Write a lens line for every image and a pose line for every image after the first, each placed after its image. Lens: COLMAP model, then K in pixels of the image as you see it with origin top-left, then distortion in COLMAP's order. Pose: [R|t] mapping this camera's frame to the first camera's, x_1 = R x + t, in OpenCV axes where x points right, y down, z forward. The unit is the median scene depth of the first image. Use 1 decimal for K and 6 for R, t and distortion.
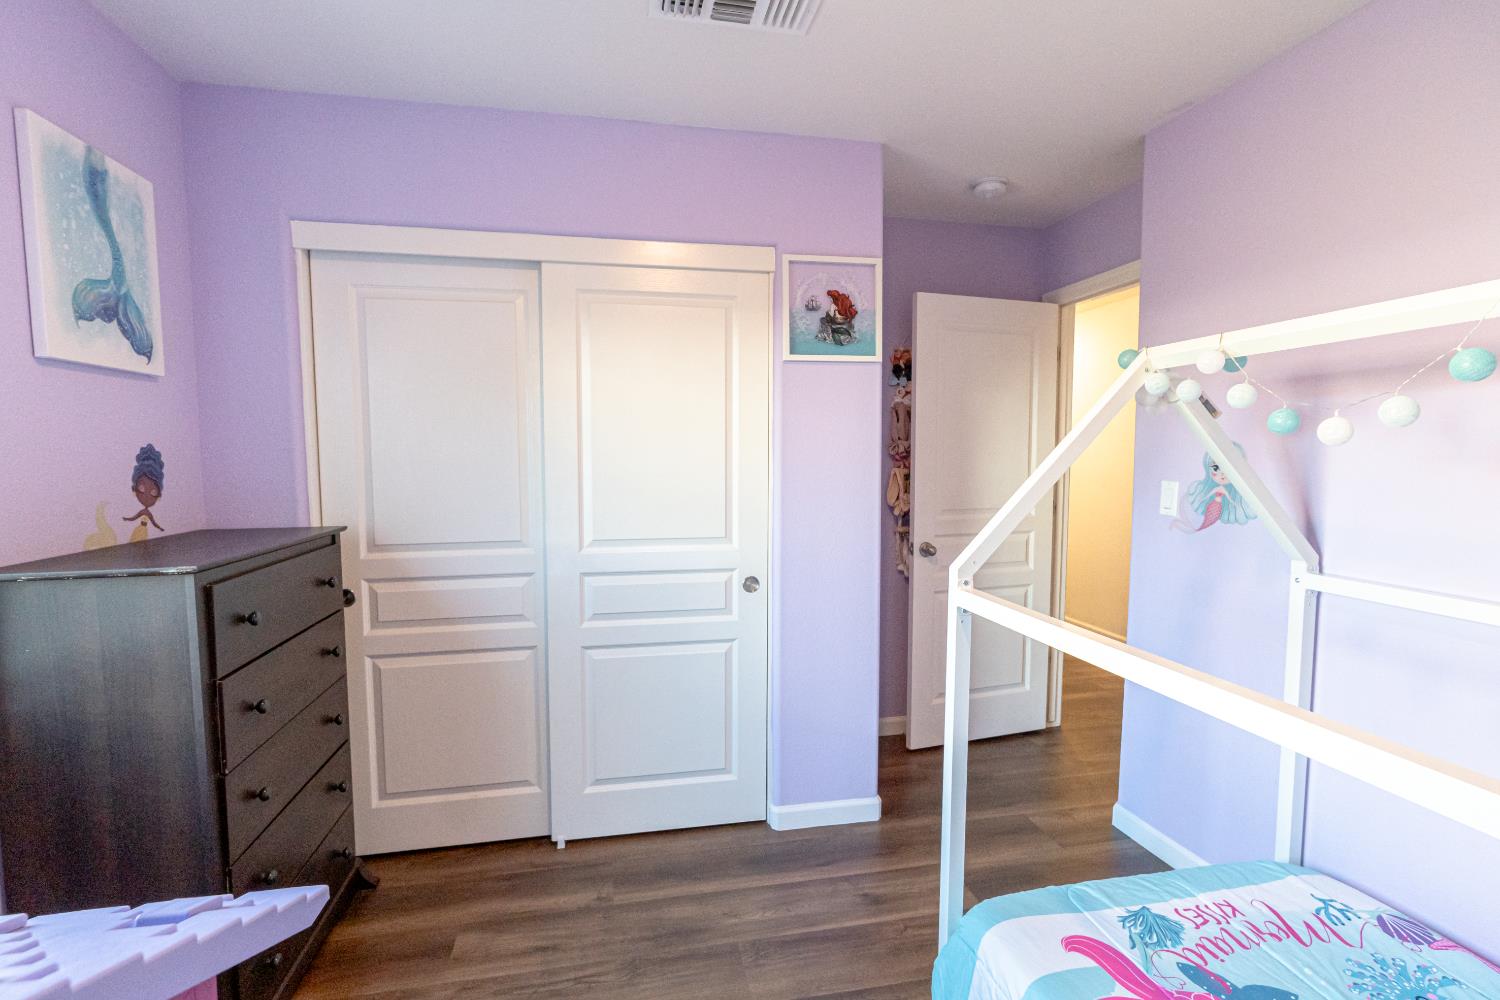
lens RADIAL K [[688.0, 0, 748.6], [0, 688.0, 502.7], [0, 0, 1]] dist [-0.004348, -0.000632]
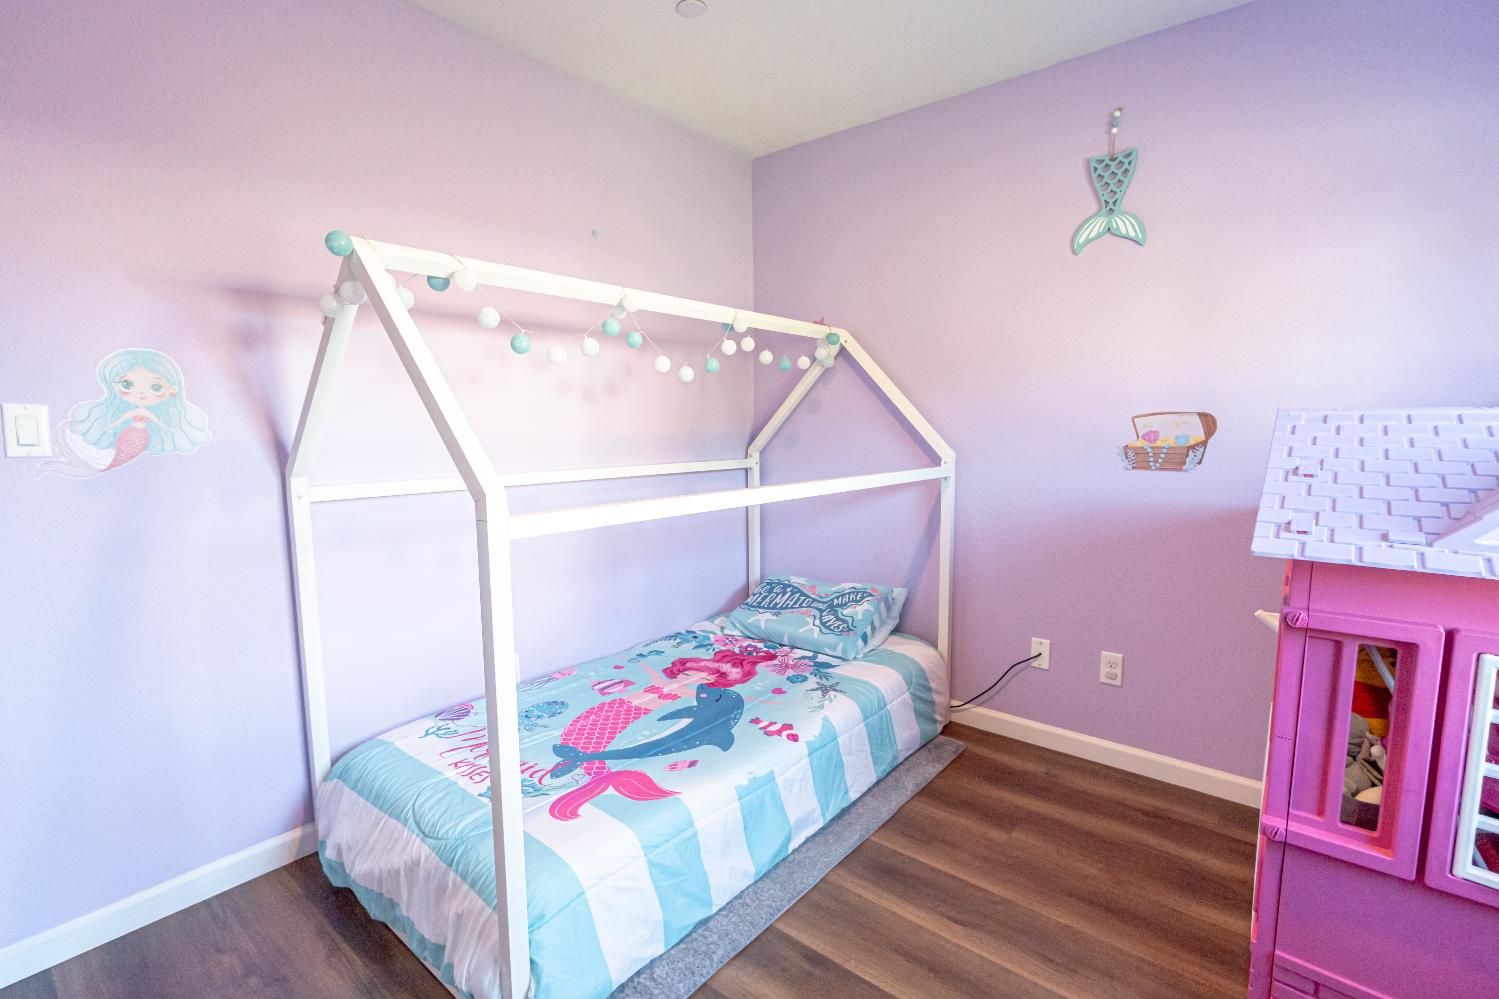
lens RADIAL K [[694.6, 0, 742.1], [0, 694.6, 501.9], [0, 0, 1]] dist [-0.002148, 0.000442]
pose [[-0.617372, -0.086750, 0.781874, -0.481139], [0.061167, 0.985599, 0.157651, -0.001847], [-0.784290, 0.145154, -0.603175, 1.283401]]
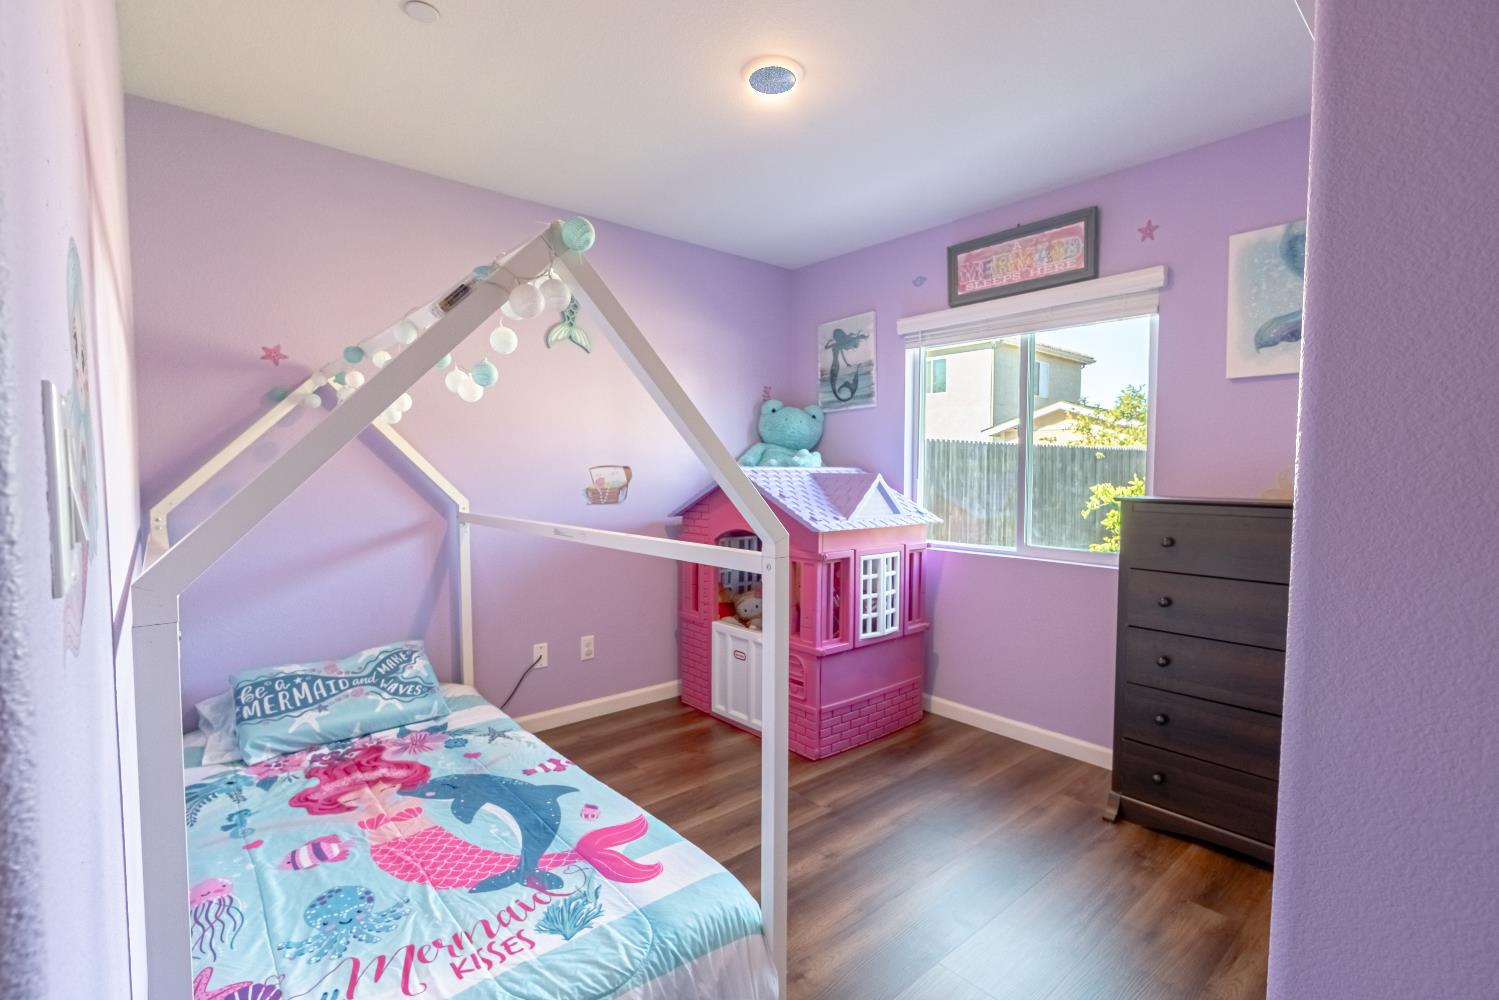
lens RADIAL K [[694.6, 0, 742.1], [0, 694.6, 502.4], [0, 0, 1]] dist [-0.002148, 0.000442]
pose [[-0.876374, 0.020554, -0.481193, 0.804870], [-0.038361, 0.992936, 0.112277, -0.051614], [0.480102, 0.116855, -0.869395, 1.816696]]
